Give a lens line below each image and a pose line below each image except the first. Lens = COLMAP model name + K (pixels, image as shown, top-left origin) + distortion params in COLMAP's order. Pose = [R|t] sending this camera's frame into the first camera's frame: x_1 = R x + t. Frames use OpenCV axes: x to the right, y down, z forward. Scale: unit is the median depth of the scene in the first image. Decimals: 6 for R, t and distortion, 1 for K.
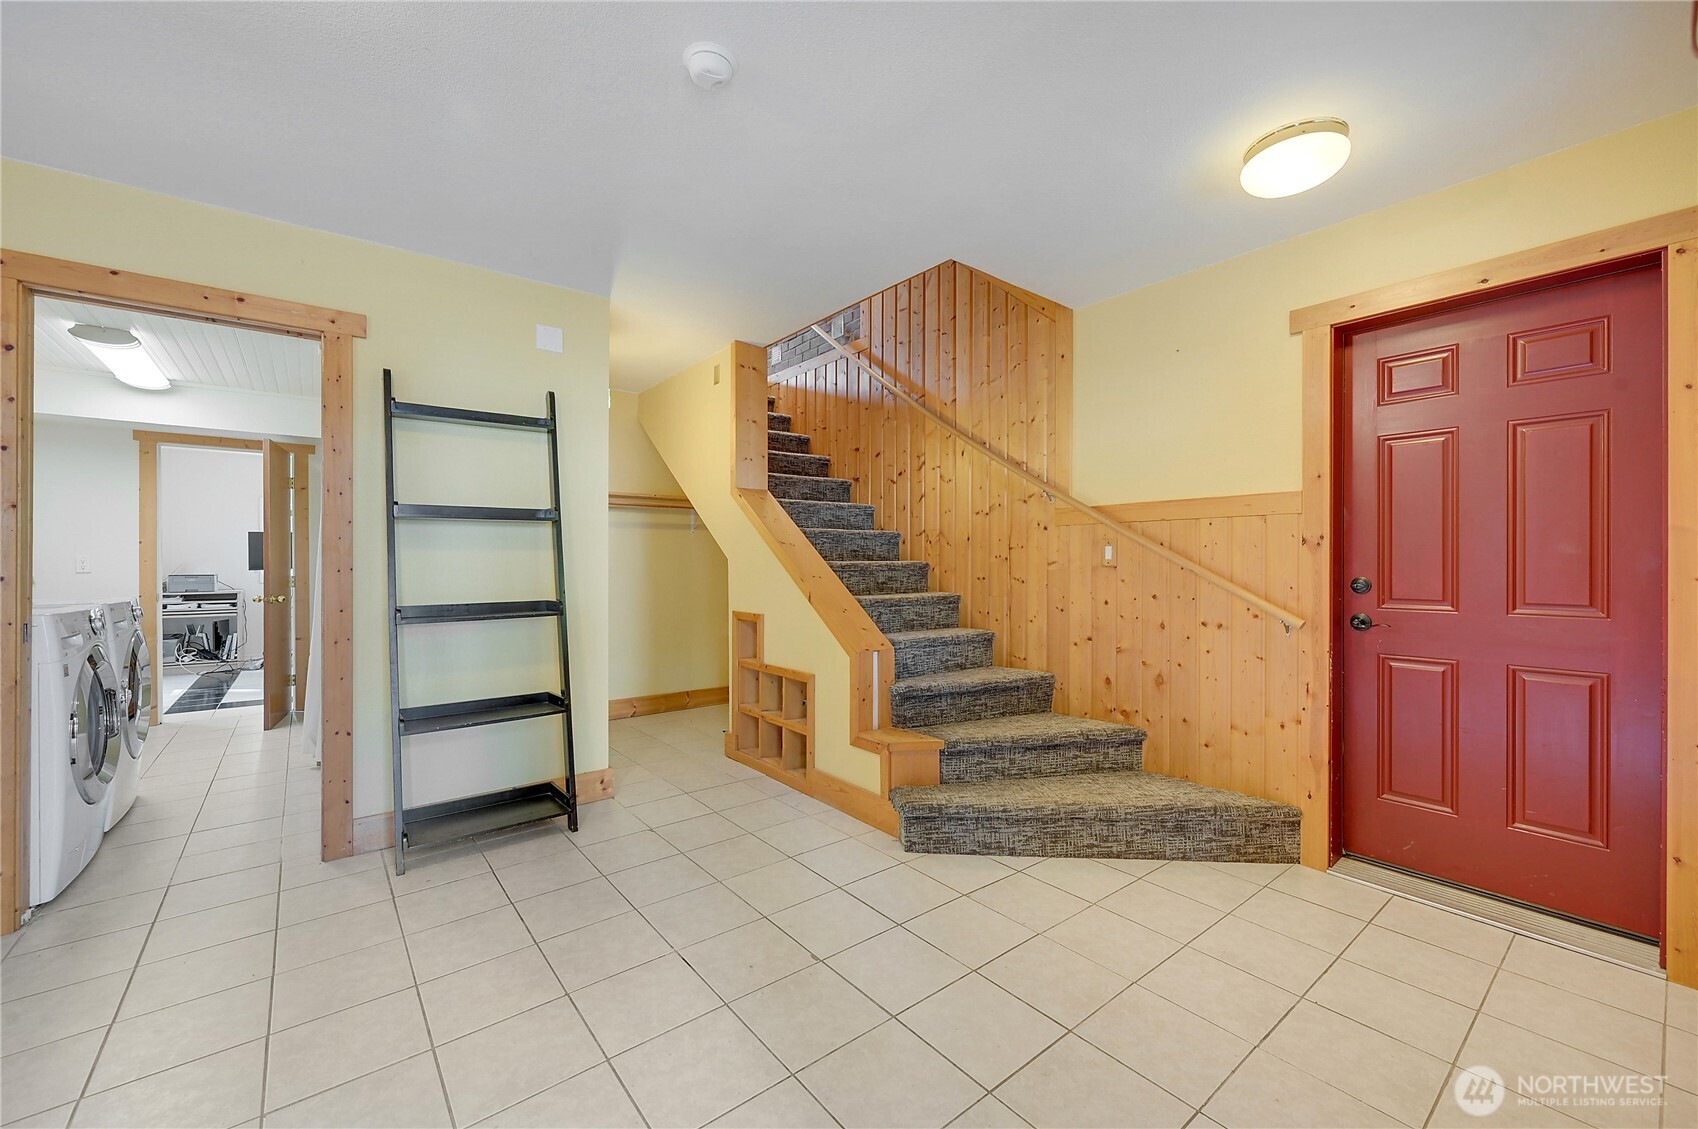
lens RADIAL K [[689.3, 0, 842.4], [0, 689.3, 564.4], [0, 0, 1]] dist [-0.000349, -0.000152]
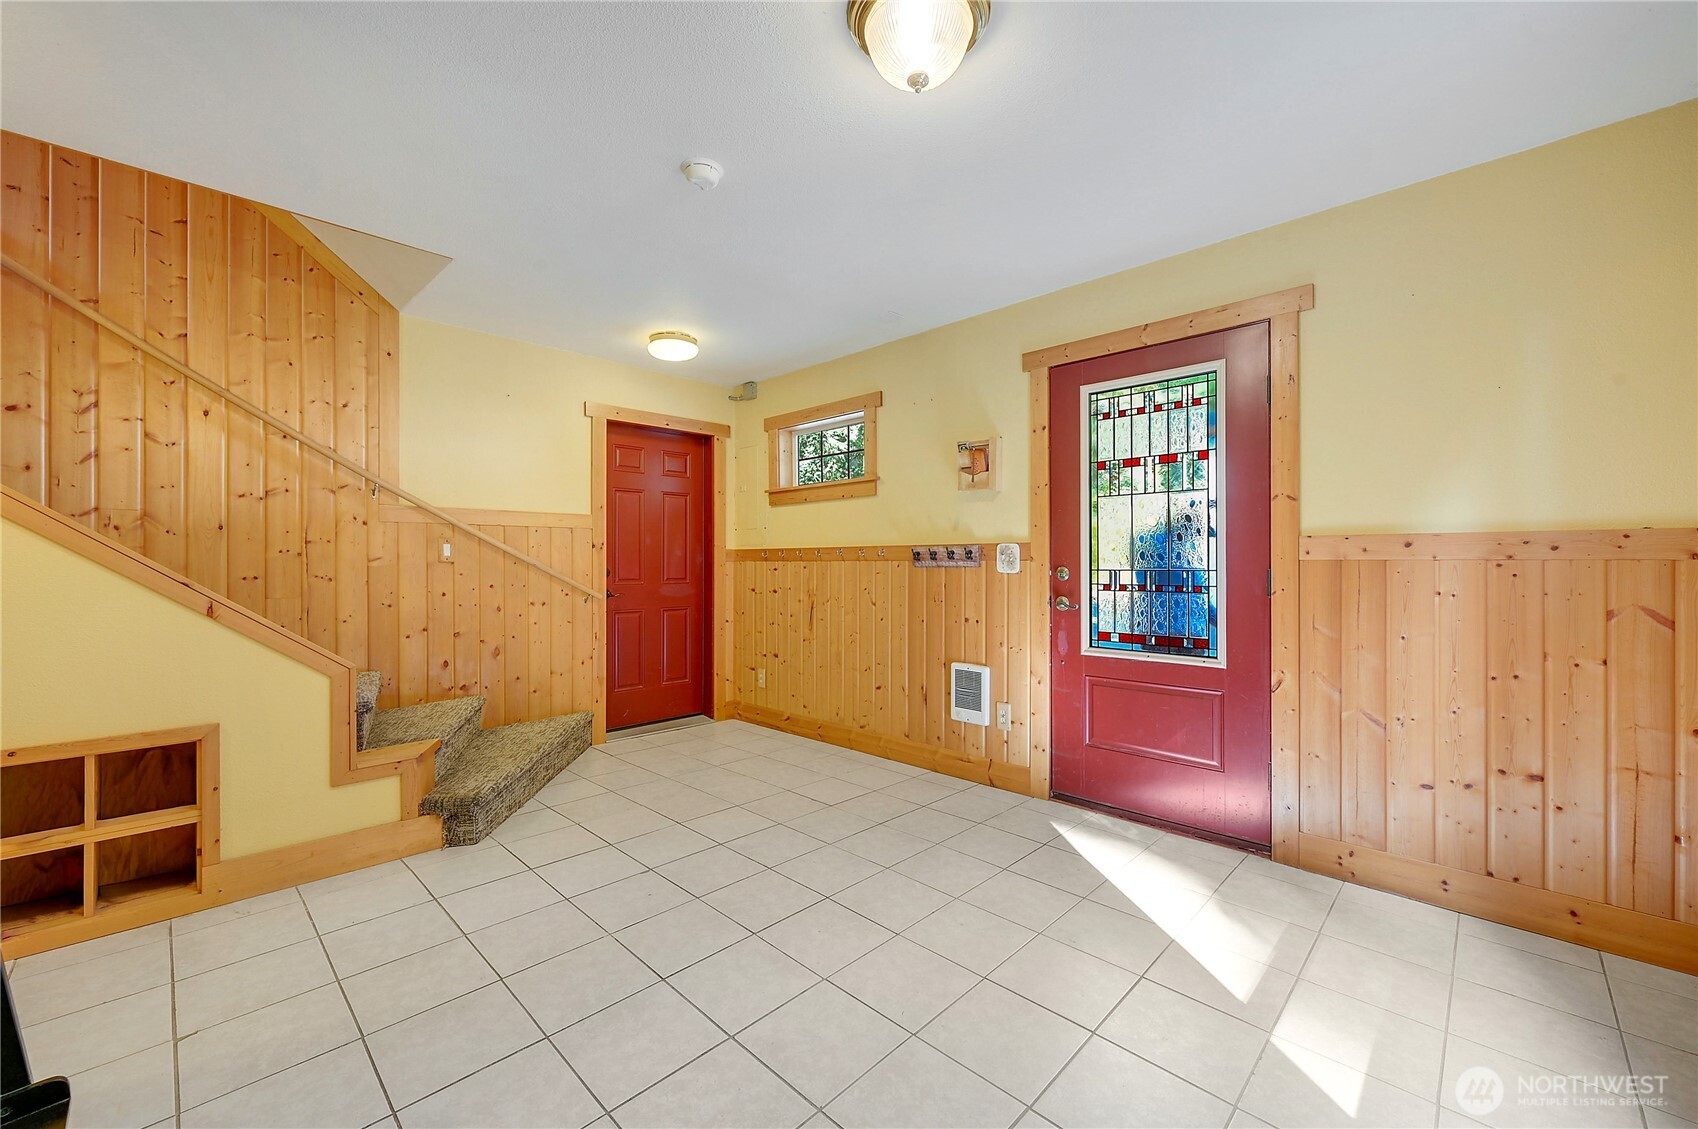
lens RADIAL K [[689.3, 0, 848.0], [0, 689.3, 562.4], [0, 0, 1]] dist [-0.000349, -0.000152]
pose [[-0.134207, -0.000550, 0.990953, -0.743708], [0.002869, 0.999995, 0.000944, 0.004118], [-0.990949, 0.002970, -0.134205, 0.454080]]
